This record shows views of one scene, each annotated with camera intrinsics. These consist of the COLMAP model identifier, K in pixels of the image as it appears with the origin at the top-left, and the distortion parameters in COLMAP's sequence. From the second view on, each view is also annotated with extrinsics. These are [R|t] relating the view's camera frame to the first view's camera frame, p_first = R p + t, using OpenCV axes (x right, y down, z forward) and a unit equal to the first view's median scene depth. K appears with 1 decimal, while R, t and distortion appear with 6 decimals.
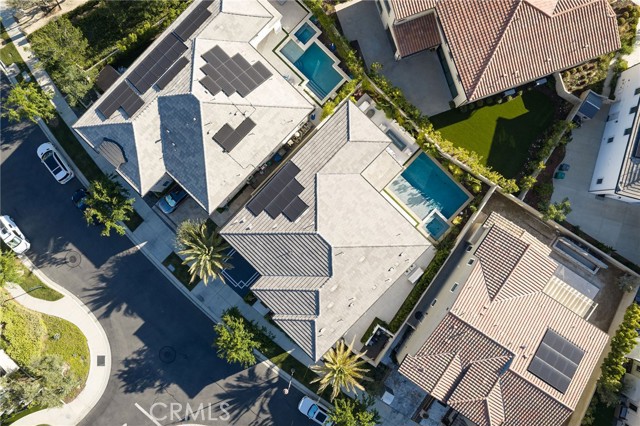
lens RADIAL K [[527.8, 0, 322.7], [0, 527.8, 212.4], [0, 0, 1]] dist [0.014861, -0.025149]
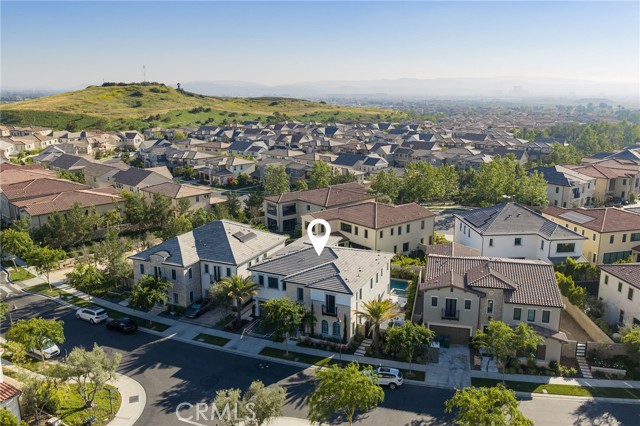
lens RADIAL K [[527.8, 0, 319.8], [0, 527.8, 213.4], [0, 0, 1]] dist [0.014861, -0.025149]
pose [[0.941655, -0.074605, 0.328208, -0.395084], [0.336546, 0.222584, -0.914983, 1.124294], [-0.004791, 0.972055, 0.234705, 0.491170]]
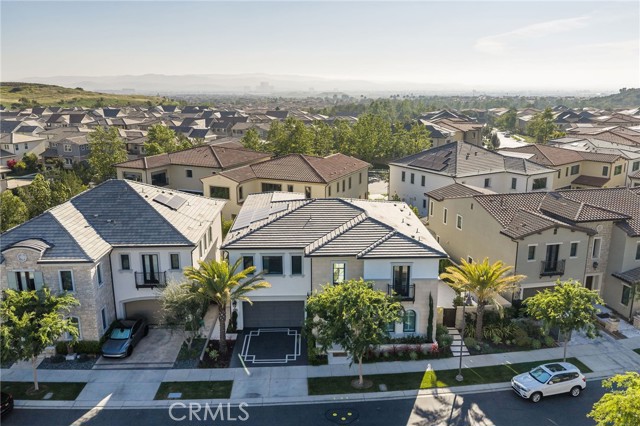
lens RADIAL K [[527.8, 0, 318.1], [0, 527.8, 211.4], [0, 0, 1]] dist [0.014861, -0.025149]
pose [[0.697822, -0.162443, 0.697608, -0.531587], [0.716240, 0.167393, -0.677481, 0.545300], [-0.006722, 0.972415, 0.233159, 0.690114]]
